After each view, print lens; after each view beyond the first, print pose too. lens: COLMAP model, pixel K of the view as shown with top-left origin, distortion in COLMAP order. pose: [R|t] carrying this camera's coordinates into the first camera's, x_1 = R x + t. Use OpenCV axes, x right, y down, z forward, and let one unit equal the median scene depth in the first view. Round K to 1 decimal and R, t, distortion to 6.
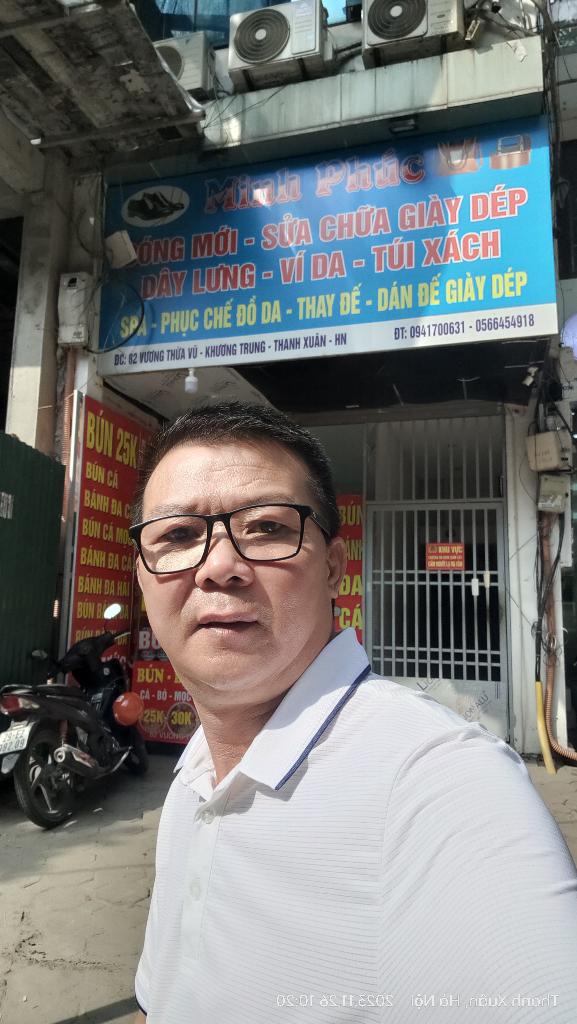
lens RADIAL K [[718.9, 0, 288.5], [0, 718.9, 512.0], [0, 0, 1]] dist [0.003889, 0.000475]
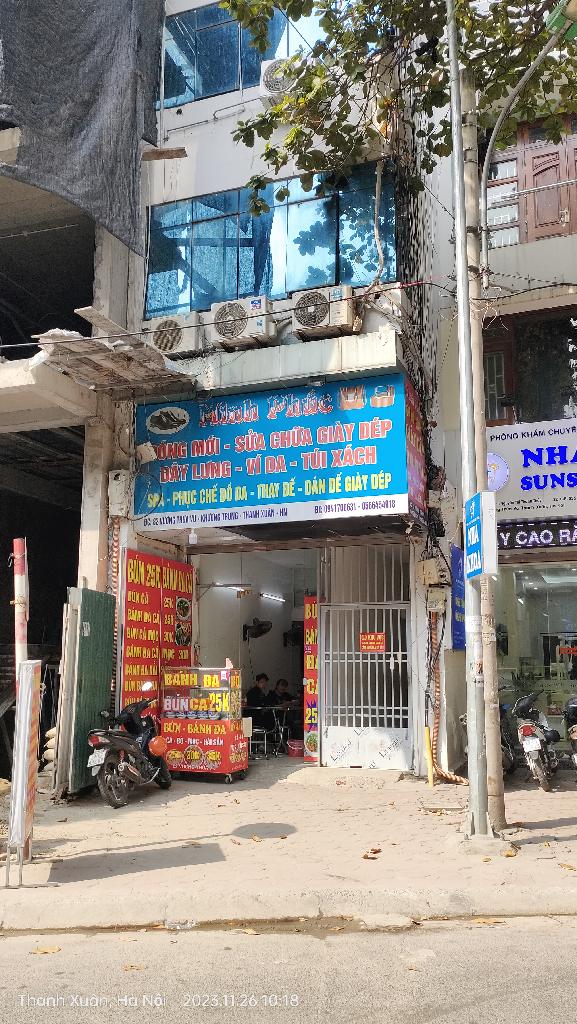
lens RADIAL K [[862.9, 0, 288.5], [0, 862.9, 512.0], [0, 0, 1]] dist [0.004493, 0.001557]
pose [[0.996931, -0.034228, -0.070412, 0.206541], [0.031262, 0.998594, -0.042799, -0.149232], [0.071778, 0.040466, 0.996599, -0.859245]]
